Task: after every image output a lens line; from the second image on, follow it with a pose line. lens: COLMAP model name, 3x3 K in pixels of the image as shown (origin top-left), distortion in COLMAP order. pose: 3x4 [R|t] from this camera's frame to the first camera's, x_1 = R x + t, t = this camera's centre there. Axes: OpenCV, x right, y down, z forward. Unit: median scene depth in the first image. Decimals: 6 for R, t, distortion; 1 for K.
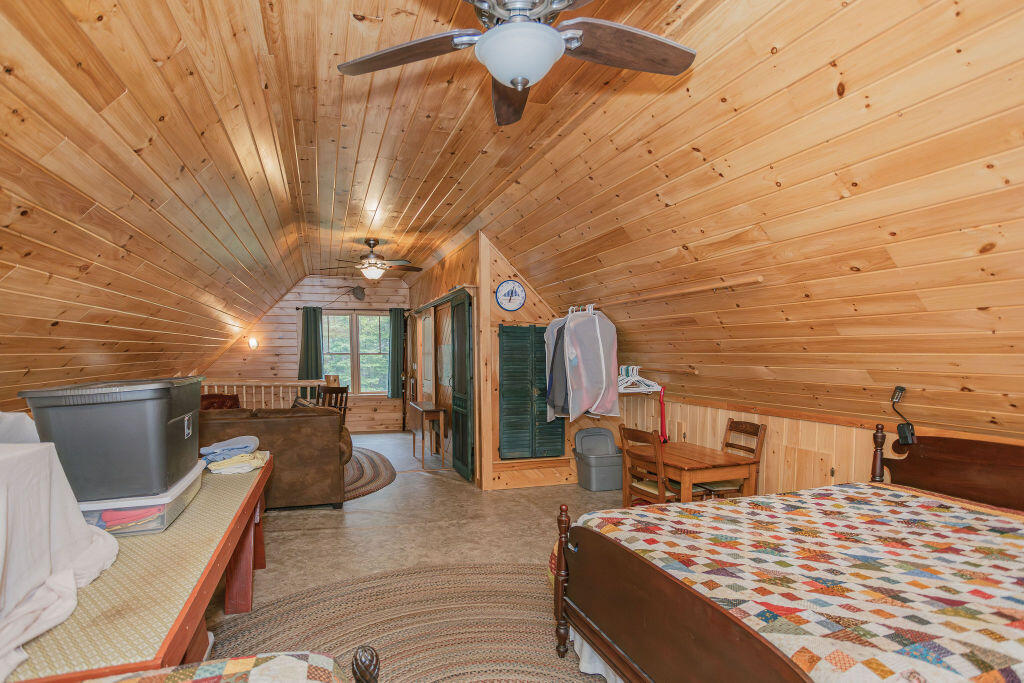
lens RADIAL K [[533.3, 0, 510.3], [0, 533.3, 336.1], [0, 0, 1]] dist [-0.054577, 0.030074]
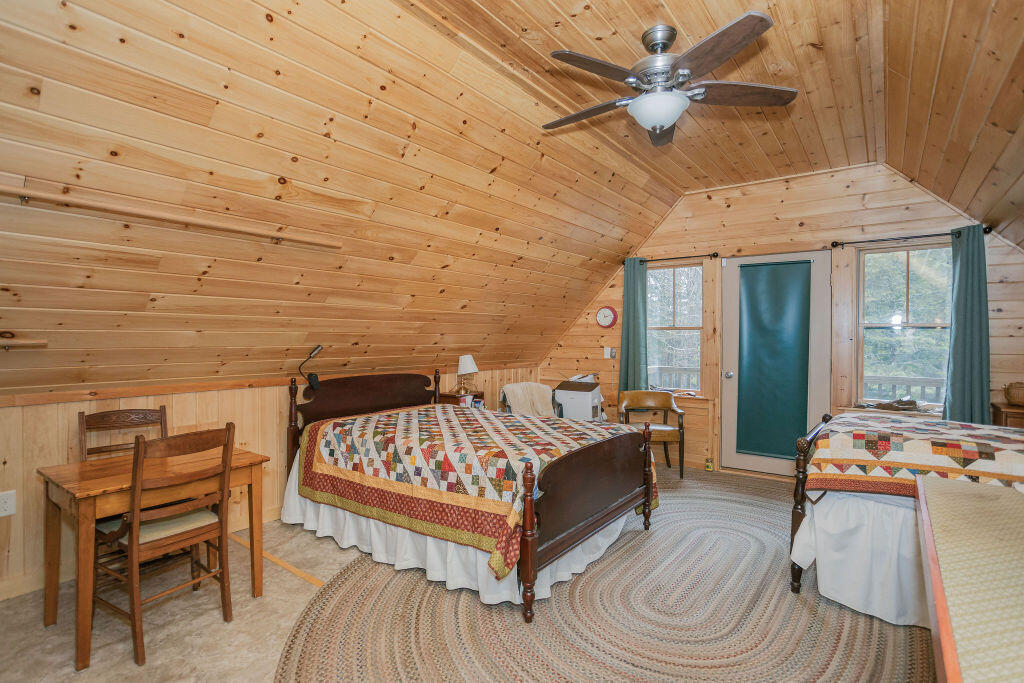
lens RADIAL K [[533.3, 0, 510.3], [0, 533.3, 336.1], [0, 0, 1]] dist [-0.054577, 0.030074]
pose [[-0.575283, 0.005590, 0.817935, -0.581910], [-0.022695, 0.999483, -0.022792, 0.088604], [-0.817639, -0.031675, -0.574859, 1.303125]]
